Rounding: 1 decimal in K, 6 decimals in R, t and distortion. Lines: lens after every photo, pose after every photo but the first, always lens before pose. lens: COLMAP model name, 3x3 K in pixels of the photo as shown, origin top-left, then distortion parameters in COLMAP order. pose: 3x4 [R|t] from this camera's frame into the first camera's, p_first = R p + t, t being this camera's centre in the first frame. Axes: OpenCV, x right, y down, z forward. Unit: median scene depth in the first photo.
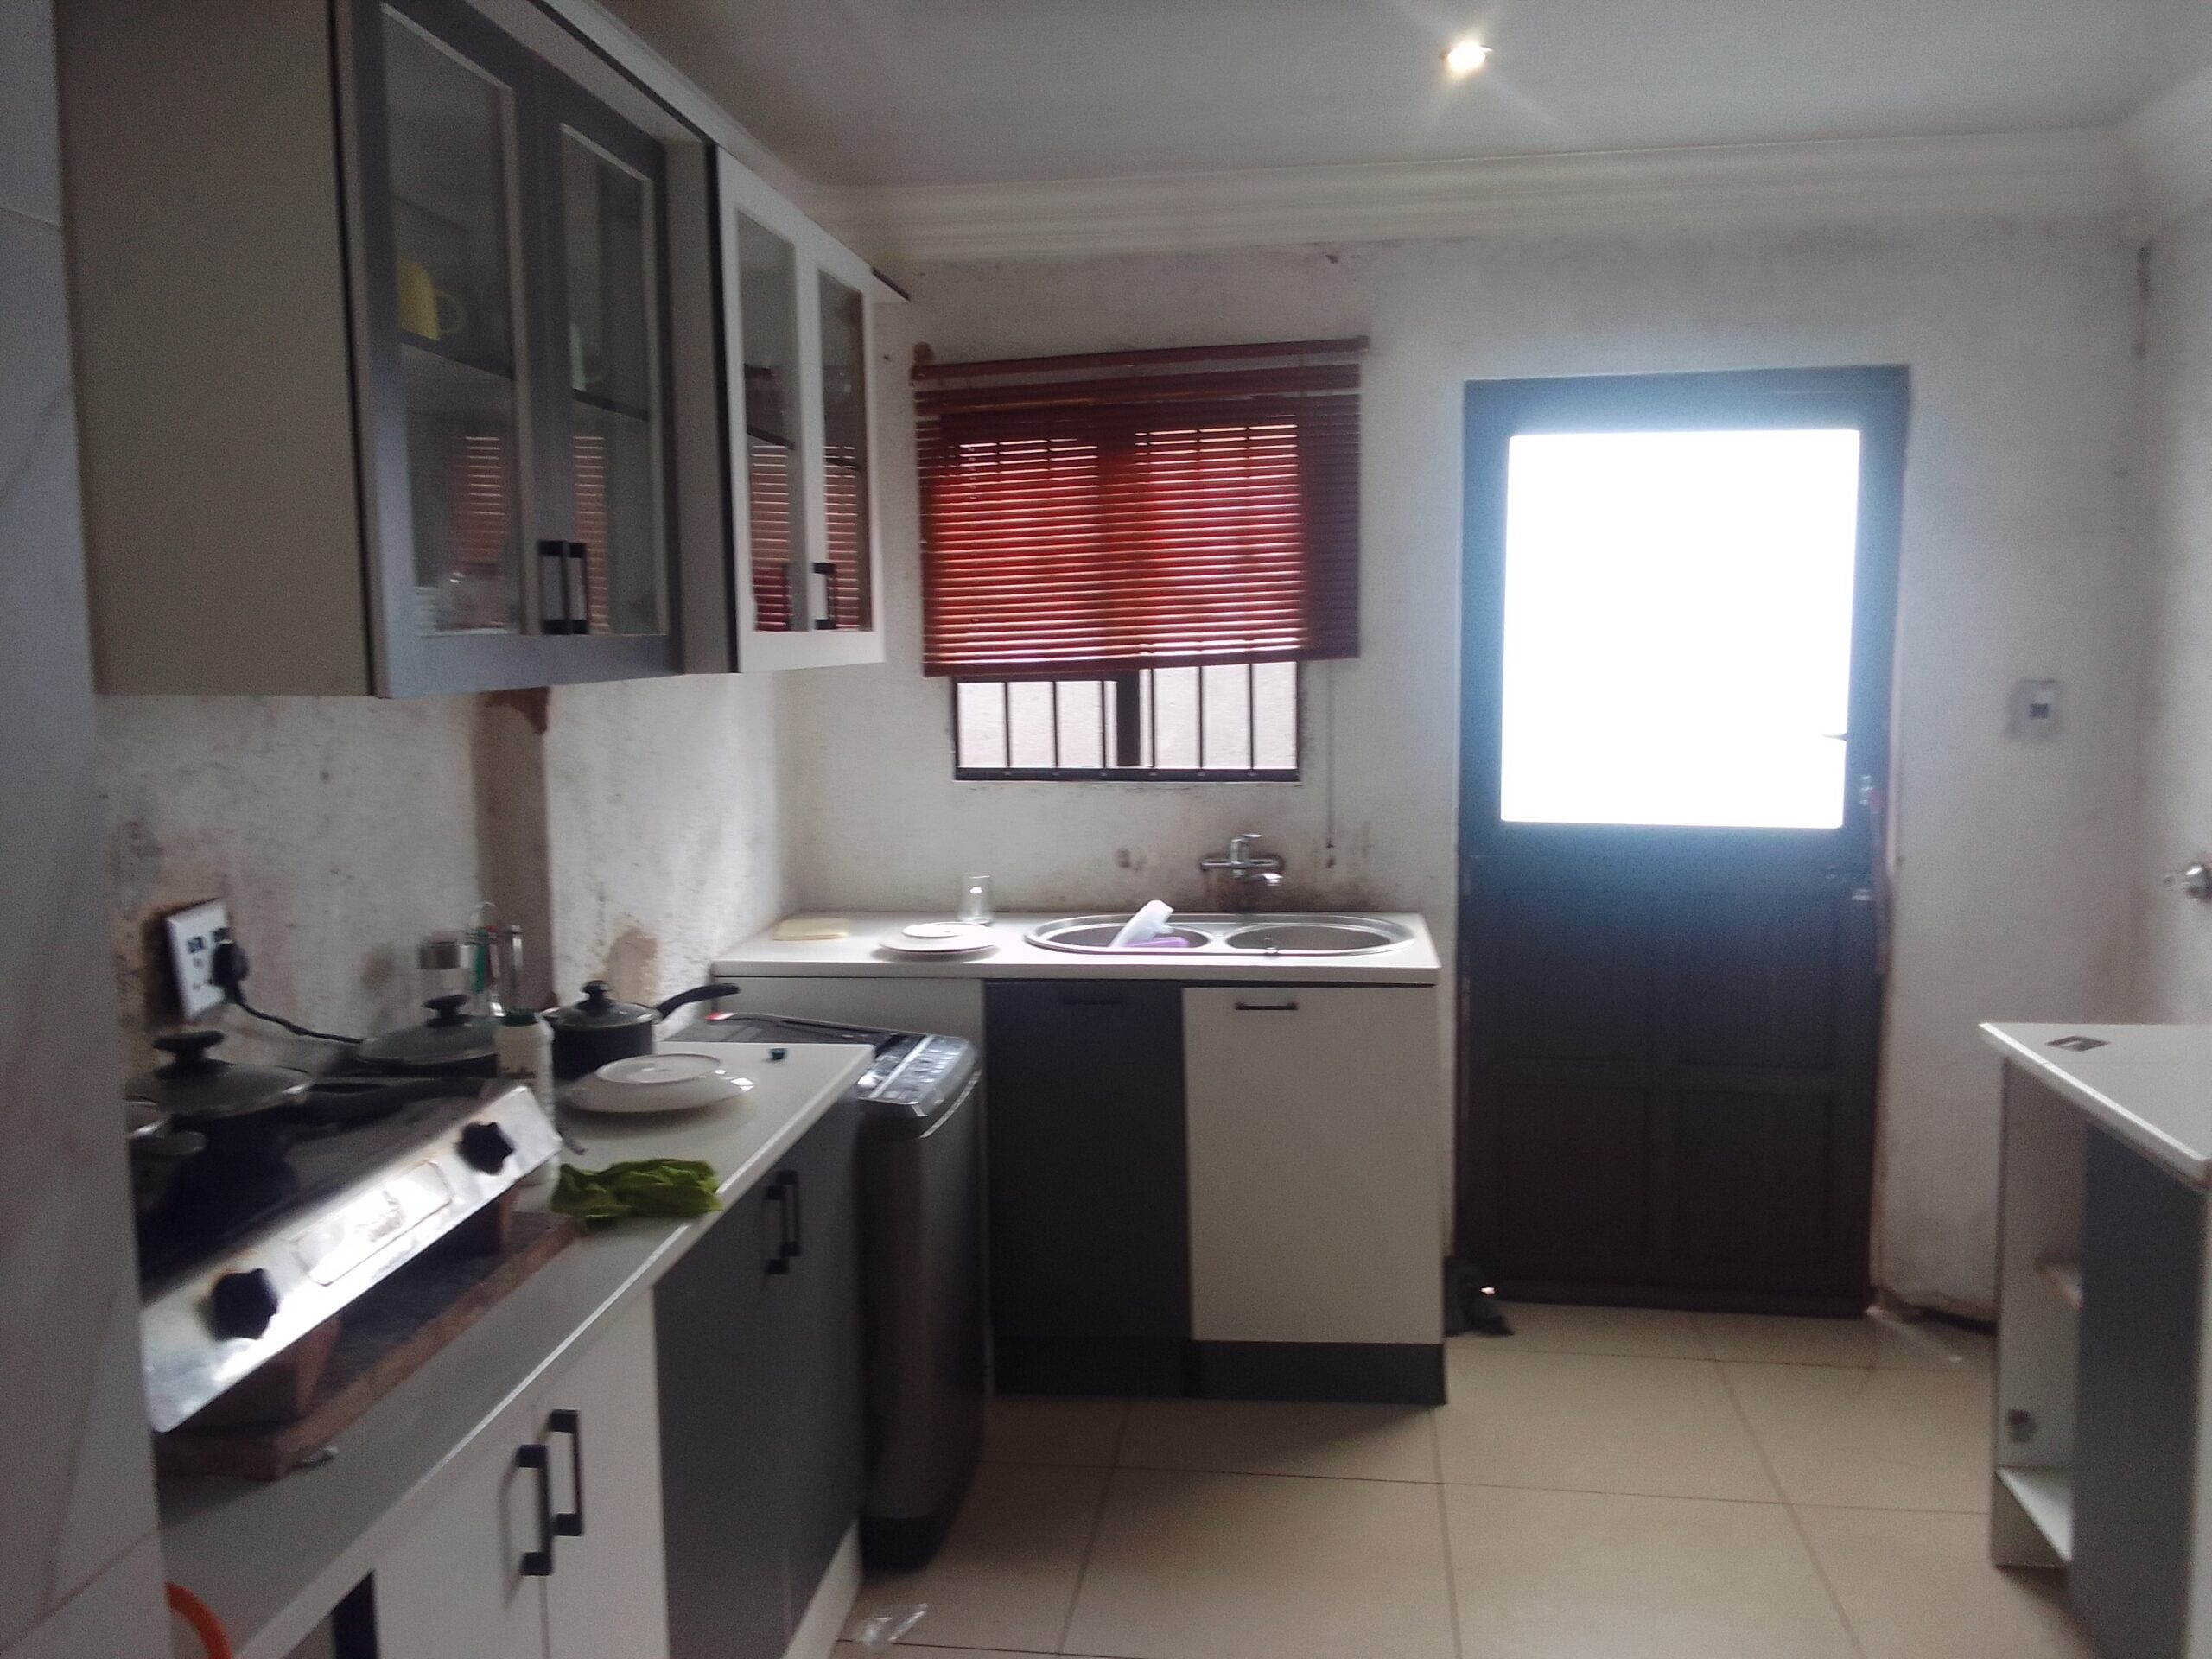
lens RADIAL K [[1726.1, 0, 1106.0], [0, 1726.1, 829.5], [0, 0, 1]] dist [0.065678, -0.105210]
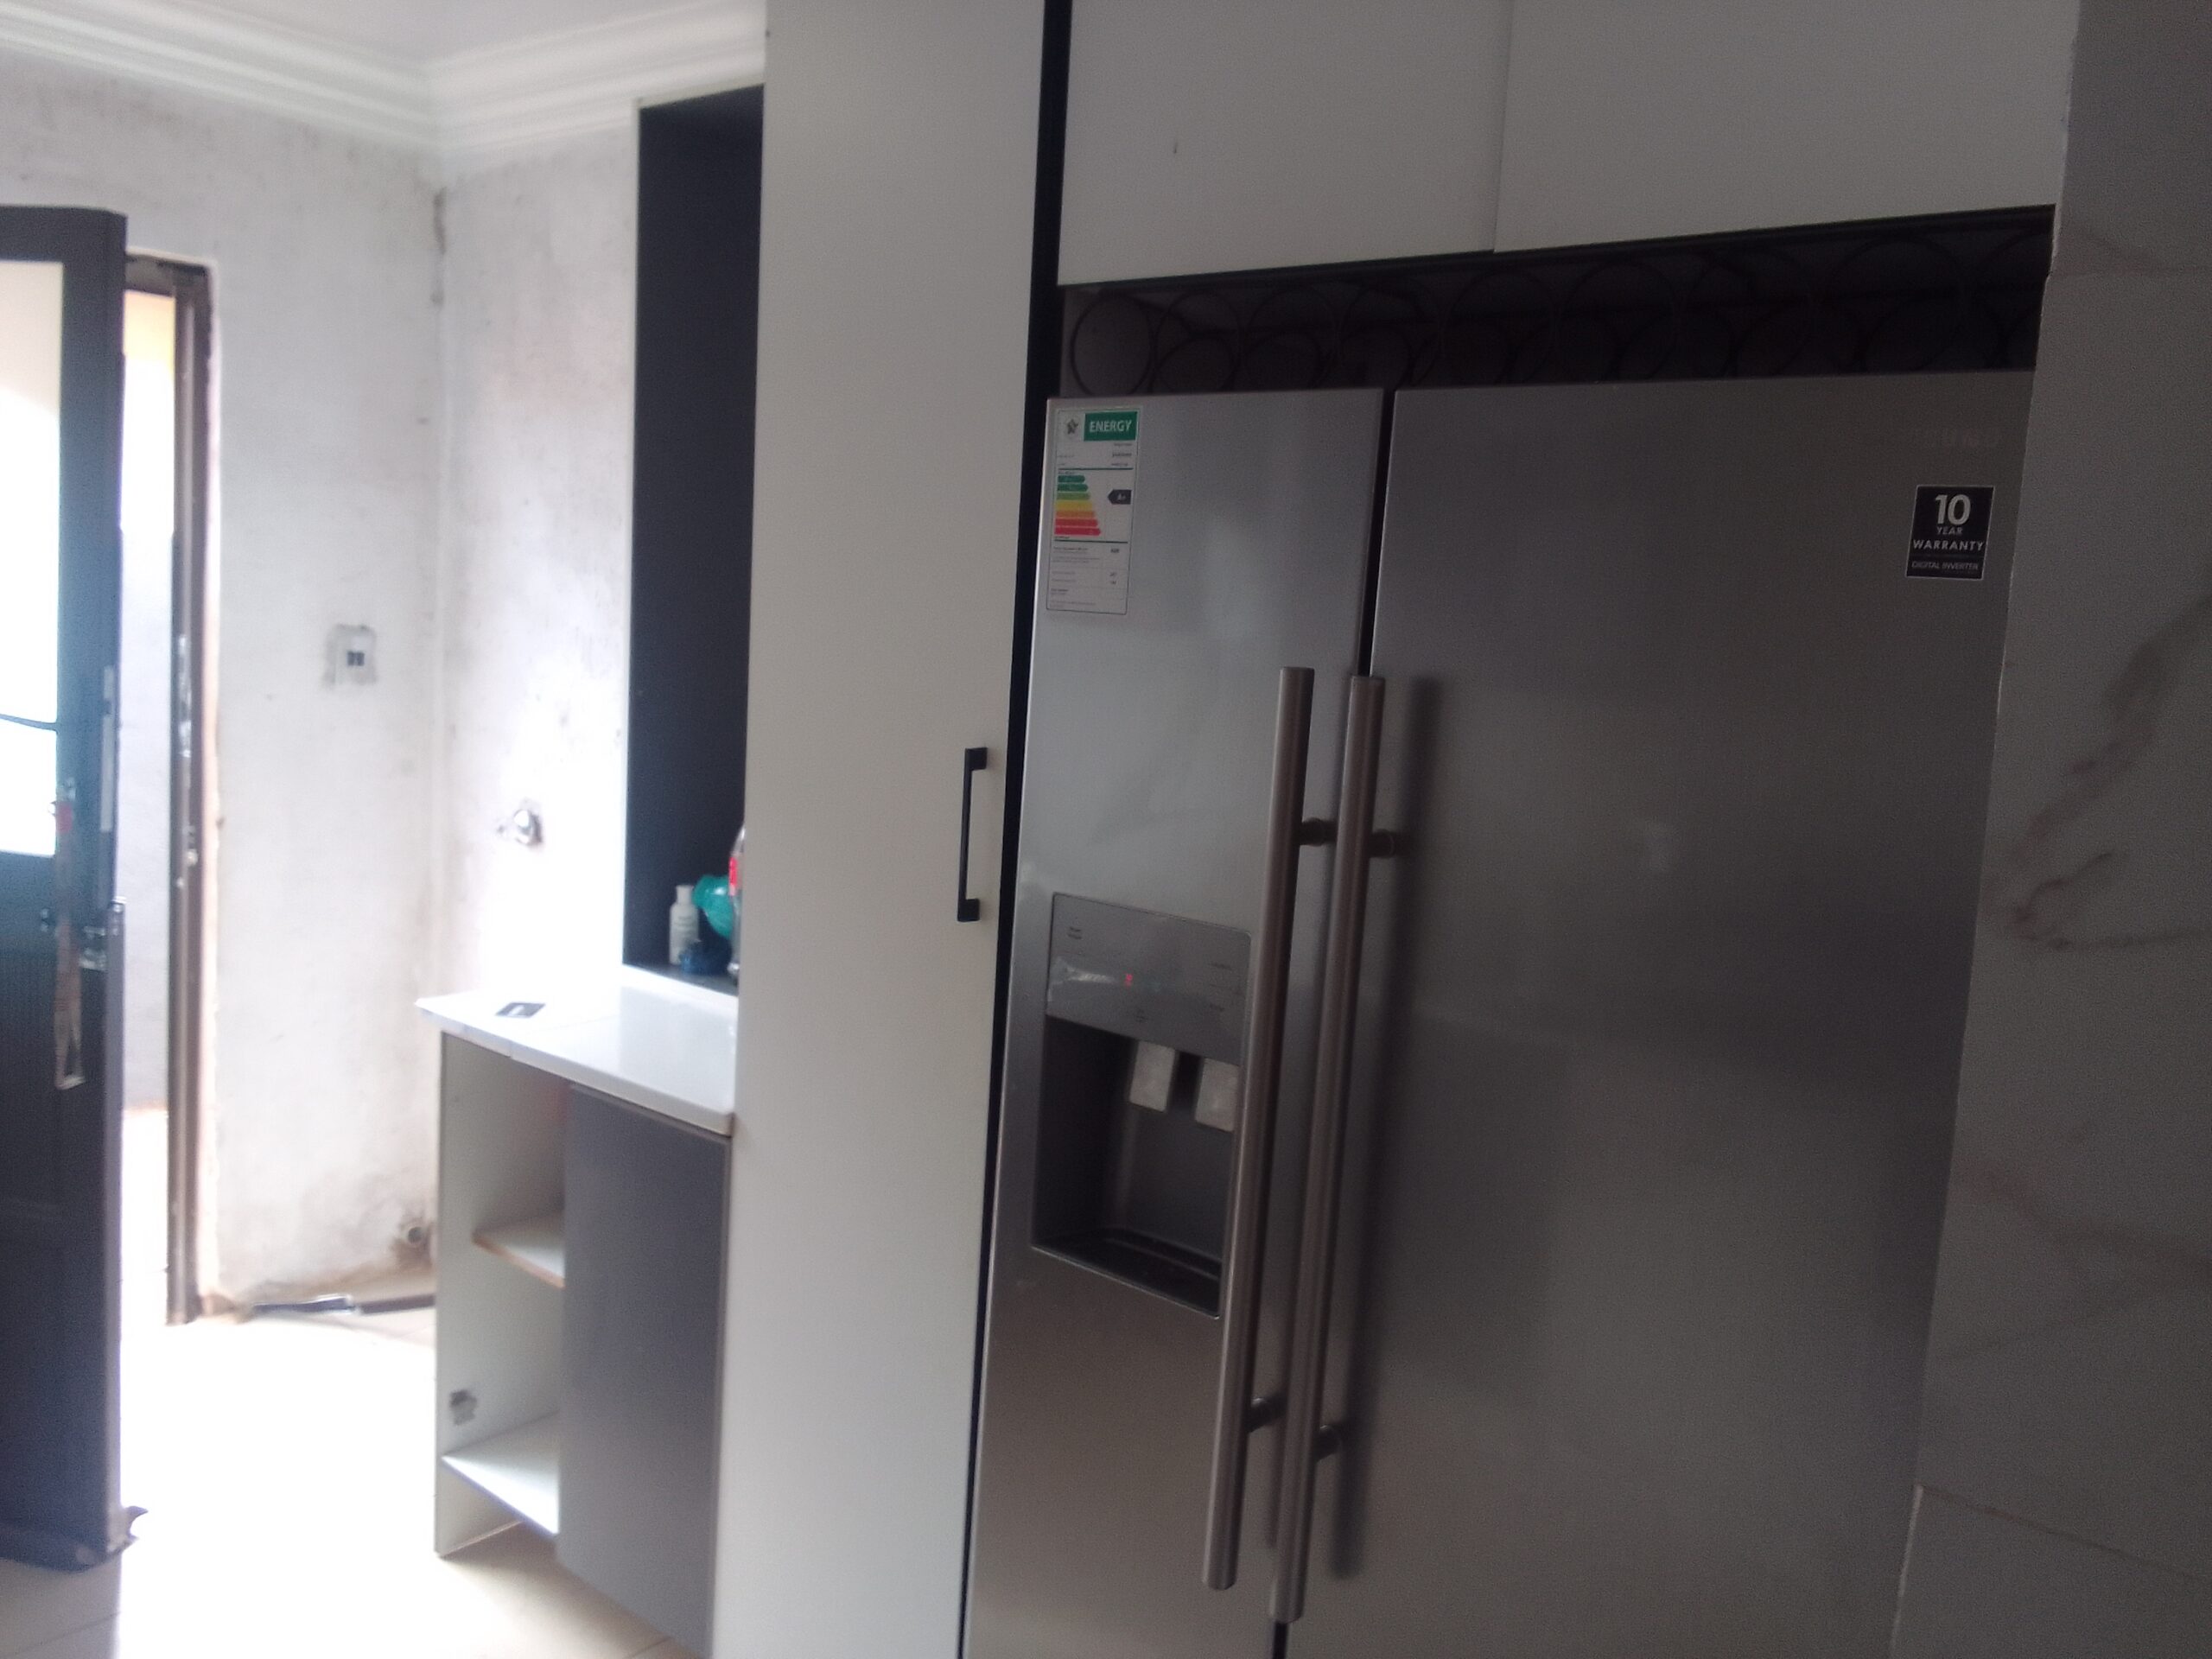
lens RADIAL K [[1726.1, 0, 1106.0], [0, 1726.1, 829.5], [0, 0, 1]] dist [0.065678, -0.105210]
pose [[0.531537, -0.057149, 0.845105, -0.065924], [0.019878, 0.998288, 0.055005, -0.019073], [-0.846802, -0.012438, 0.531763, 0.140459]]
